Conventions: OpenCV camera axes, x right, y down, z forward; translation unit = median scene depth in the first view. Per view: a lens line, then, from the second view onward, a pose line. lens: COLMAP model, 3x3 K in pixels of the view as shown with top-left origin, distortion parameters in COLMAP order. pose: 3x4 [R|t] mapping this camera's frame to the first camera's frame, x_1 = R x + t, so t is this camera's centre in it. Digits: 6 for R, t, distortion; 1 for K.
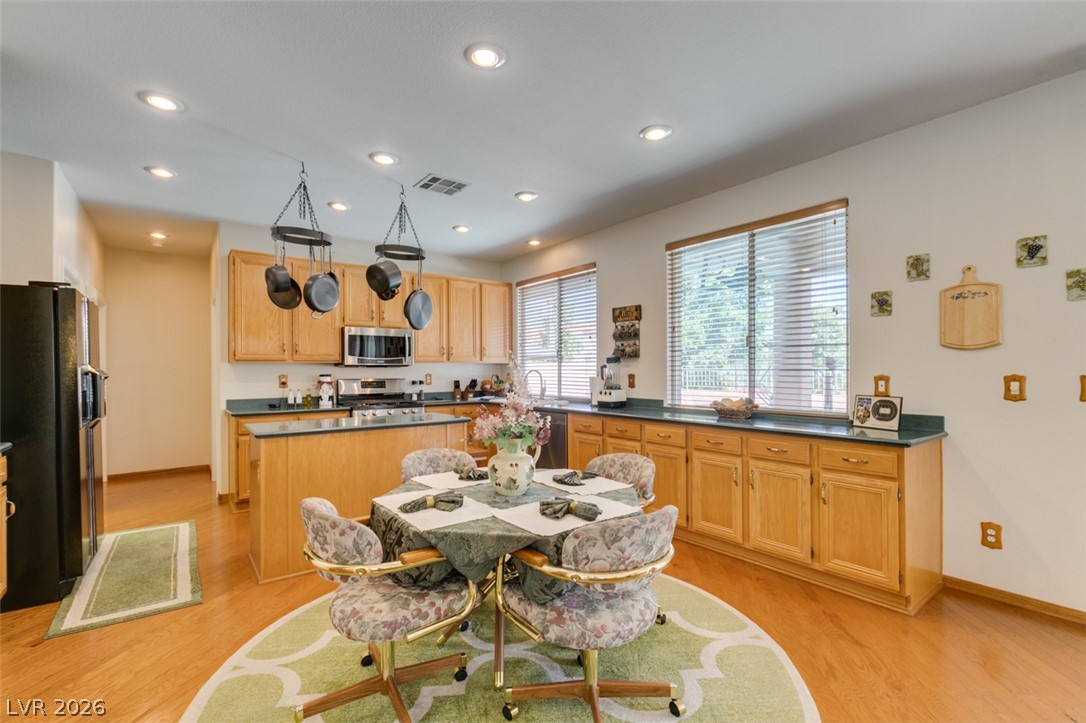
lens RADIAL K [[485.7, 0, 541.0], [0, 485.7, 370.0], [0, 0, 1]] dist [0.000469, -0.001071]
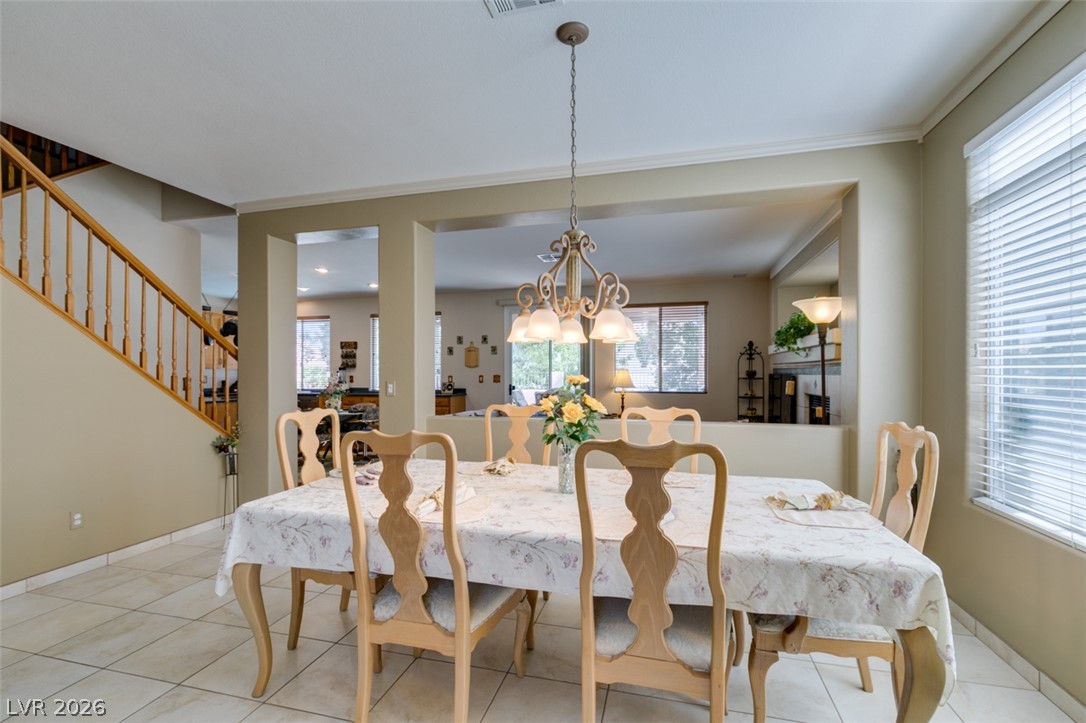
lens RADIAL K [[485.7, 0, 541.0], [0, 485.7, 370.0], [0, 0, 1]] dist [0.000469, -0.001071]
pose [[0.788578, 0.007152, 0.614893, -0.429314], [-0.001533, 0.999952, -0.009666, 0.003295], [-0.614933, 0.006680, 0.788551, -1.059722]]
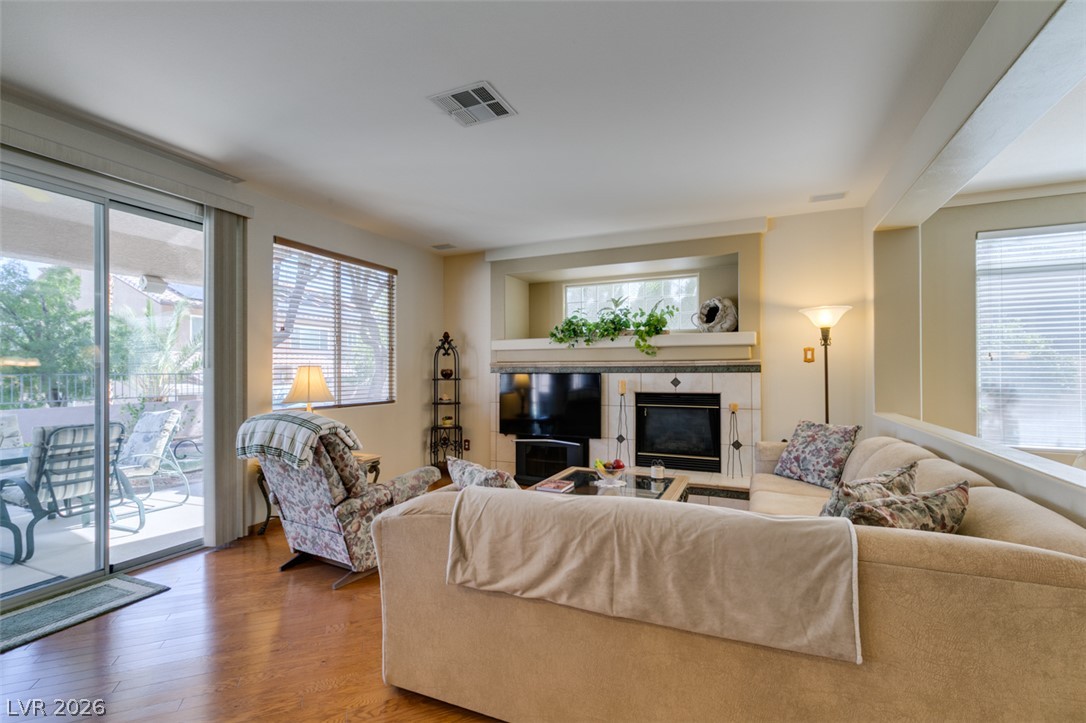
lens RADIAL K [[485.1, 0, 539.8], [0, 485.1, 368.9], [0, 0, 1]] dist [0.006402, -0.000810]
pose [[-0.483070, 0.010468, 0.875519, -0.135225], [0.008578, 0.999937, -0.007223, -0.001186], [-0.875540, 0.004021, -0.483130, 0.144763]]
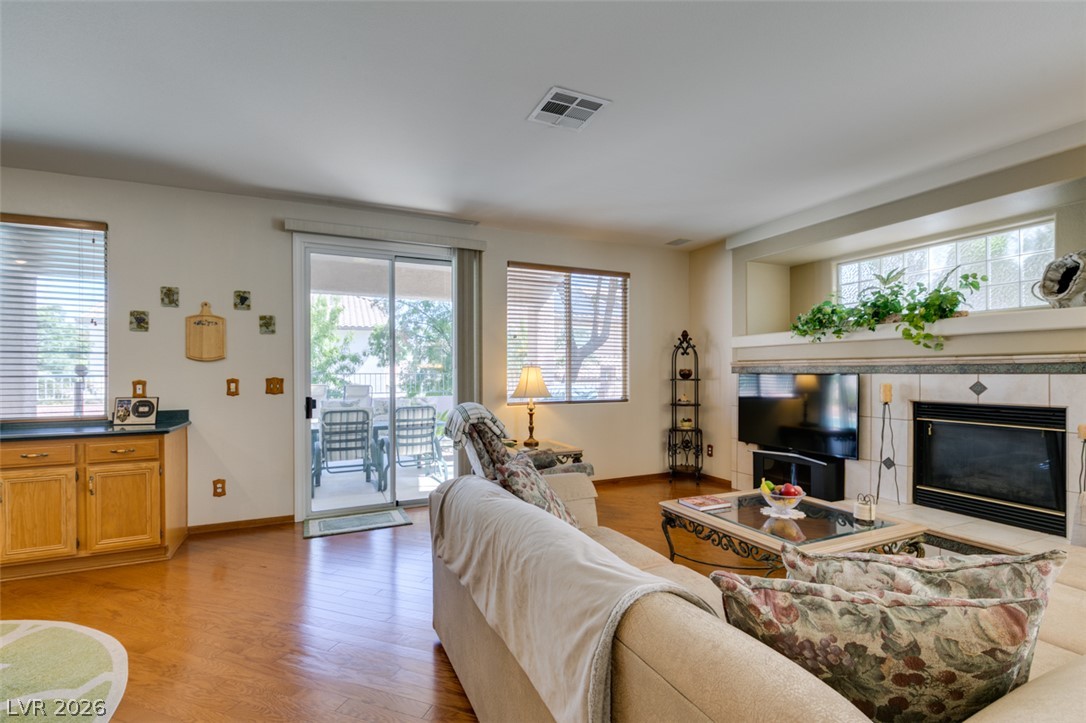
lens RADIAL K [[486.6, 0, 540.8], [0, 486.6, 370.6], [0, 0, 1]] dist [-0.001984, -0.000268]
pose [[0.209849, 0.007631, 0.977704, -0.175009], [0.004316, 0.999953, -0.008731, 0.001009], [-0.977724, 0.006052, 0.209806, -0.148513]]
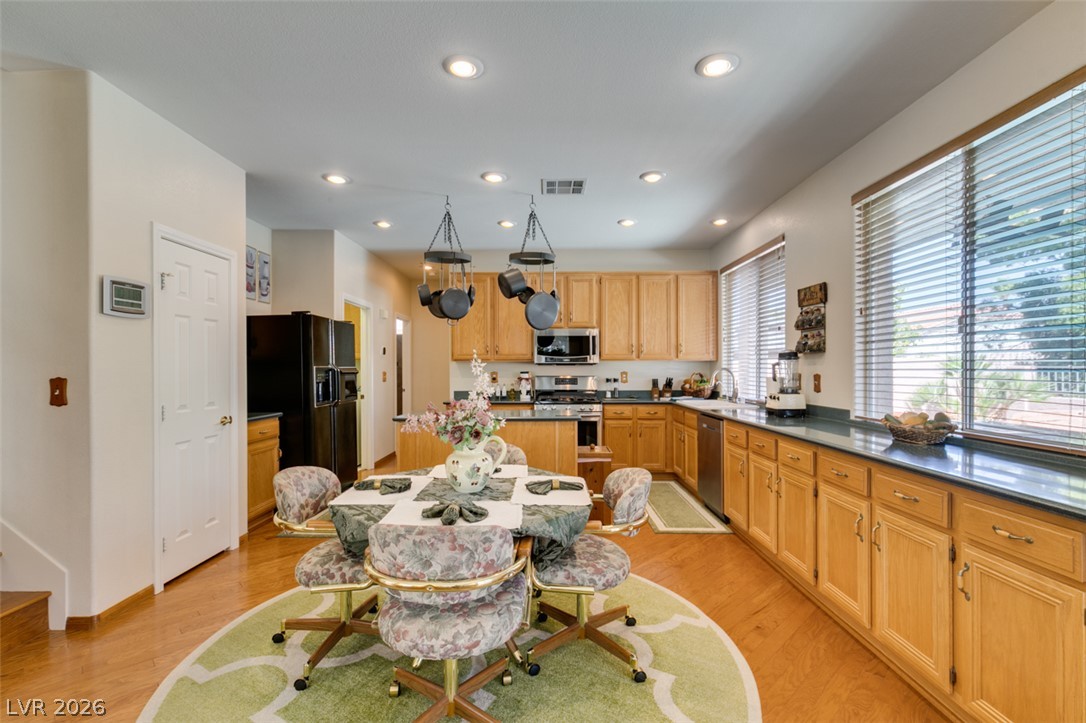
lens RADIAL K [[487.7, 0, 539.8], [0, 487.7, 368.2], [0, 0, 1]] dist [0.000123, -0.000910]
pose [[0.791974, 0.002987, -0.610547, 0.310523], [-0.001979, 0.999995, 0.002325, -0.001814], [0.610551, -0.000633, 0.791977, 0.128965]]
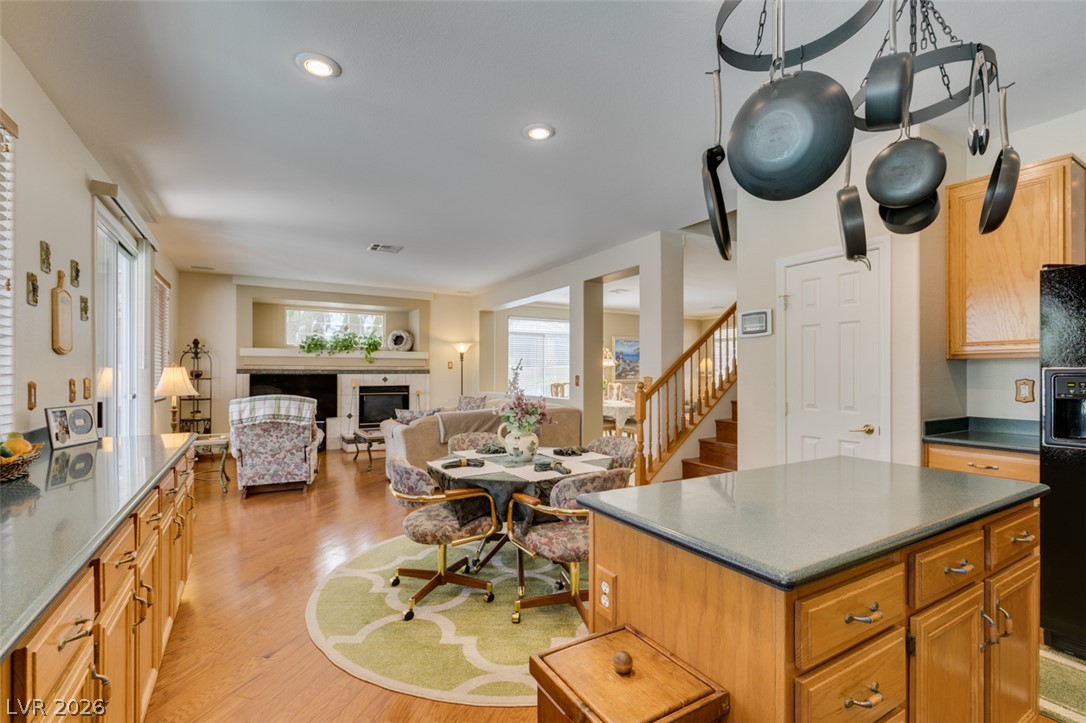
lens RADIAL K [[485.7, 0, 541.0], [0, 485.7, 370.0], [0, 0, 1]] dist [0.000469, -0.001071]
pose [[-0.994026, 0.004969, 0.109028, -0.121676], [0.004425, 0.999977, -0.005232, -0.000119], [-0.109052, -0.004719, -0.994025, 1.087518]]
